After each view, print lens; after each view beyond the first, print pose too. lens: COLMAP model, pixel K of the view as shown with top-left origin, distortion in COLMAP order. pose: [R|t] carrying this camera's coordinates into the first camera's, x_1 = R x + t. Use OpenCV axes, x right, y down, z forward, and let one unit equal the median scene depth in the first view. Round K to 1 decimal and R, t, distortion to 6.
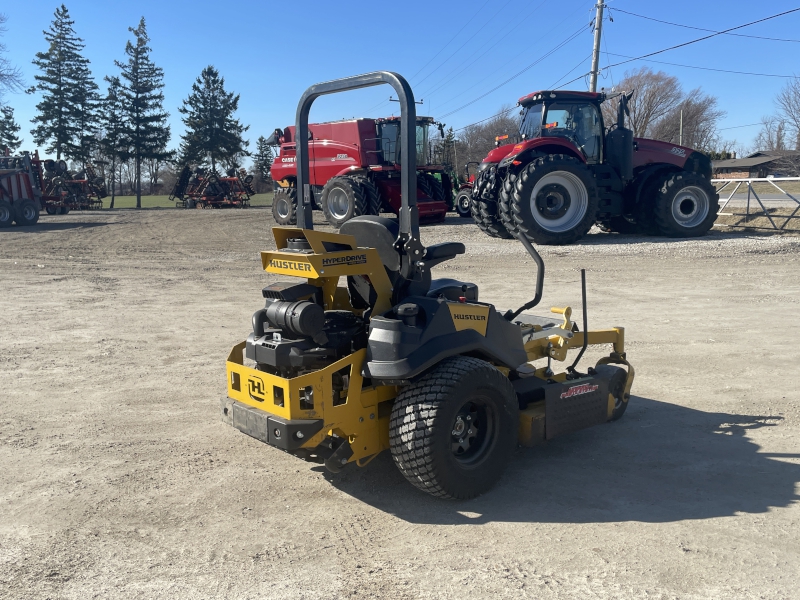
lens RADIAL K [[719.4, 0, 400.0], [0, 719.4, 300.0], [0, 0, 1]] dist [0.041576, -0.017110]
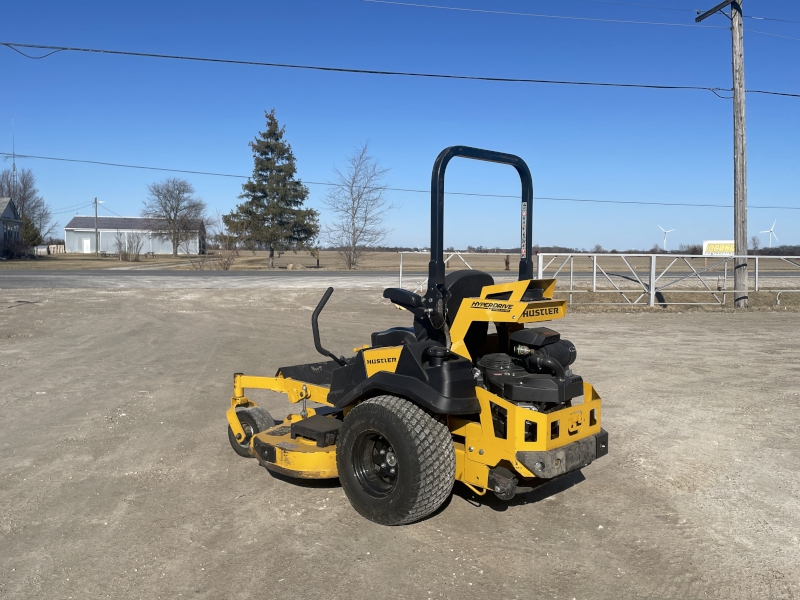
lens RADIAL K [[712.1, 0, 396.8], [0, 712.1, 291.1], [0, 0, 1]] dist [0.031864, -0.010600]
pose [[-0.080014, -0.031426, 0.996298, -0.076298], [0.141315, 0.989050, 0.042546, -0.009797], [-0.986726, 0.144196, -0.074697, 0.079806]]
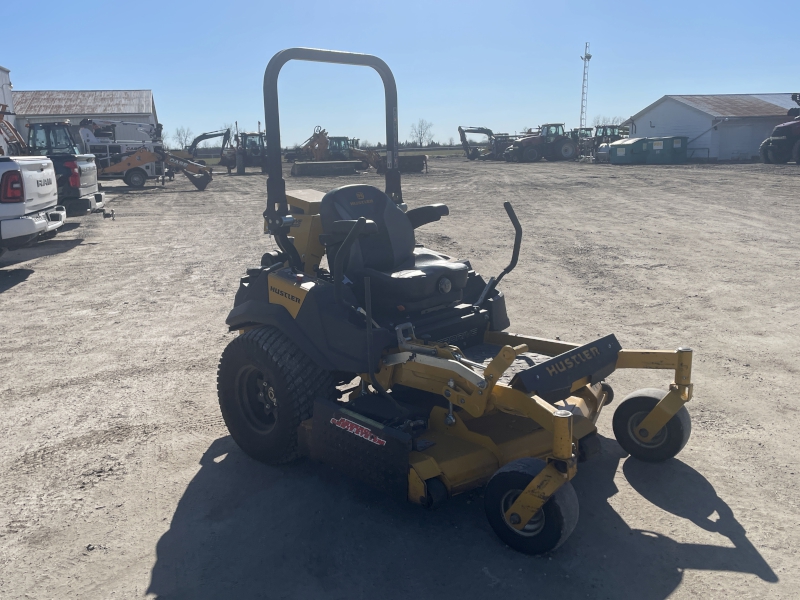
lens RADIAL K [[730.6, 0, 391.0], [0, 730.6, 300.9], [0, 0, 1]] dist [0.045420, 0.001570]
pose [[0.073629, 0.219259, -0.972884, 0.067001], [-0.127796, 0.969564, 0.208839, -0.012079], [0.989064, 0.108954, 0.099409, 0.064253]]
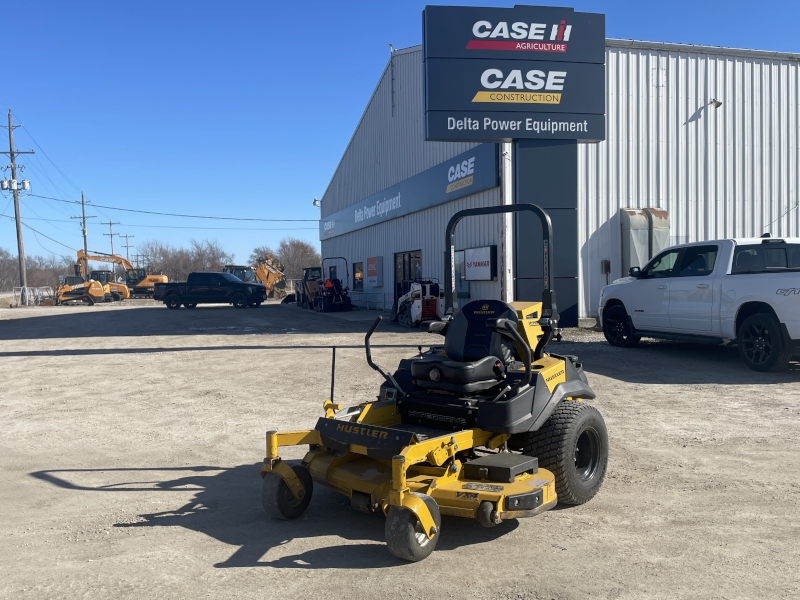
lens RADIAL K [[726.2, 0, 400.0], [0, 726.2, 300.0], [0, 0, 1]] dist [0.050951, -0.009967]
pose [[-0.994823, 0.041676, -0.092686, 0.017264], [0.023498, 0.981659, 0.189192, -0.025431], [0.098870, 0.186035, -0.977556, 0.155829]]
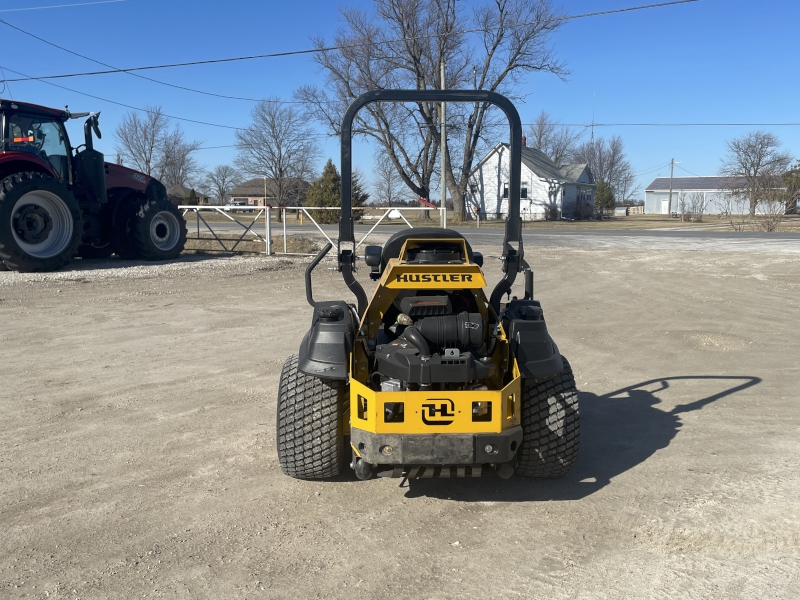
lens RADIAL K [[712.1, 0, 396.8], [0, 712.1, 291.1], [0, 0, 1]] dist [0.031864, -0.010600]
pose [[0.646182, -0.062381, 0.760630, -0.055334], [0.098923, 0.995092, -0.002429, -0.002049], [-0.756745, 0.076813, 0.649181, 0.026371]]
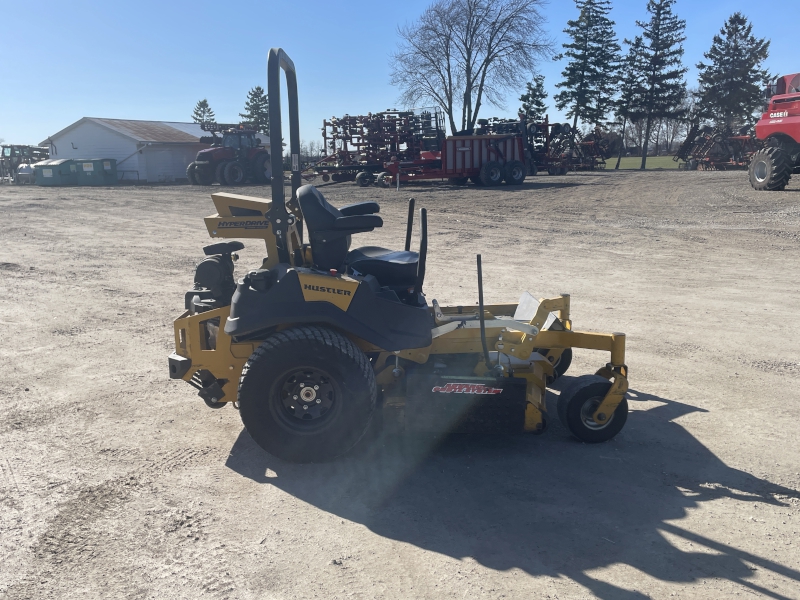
lens RADIAL K [[726.2, 0, 400.0], [0, 726.2, 300.0], [0, 0, 1]] dist [0.050951, -0.009967]
pose [[0.760666, 0.129210, -0.636154, 0.050701], [-0.096431, 0.991609, 0.086102, -0.003660], [0.641941, -0.004150, 0.766743, 0.017473]]
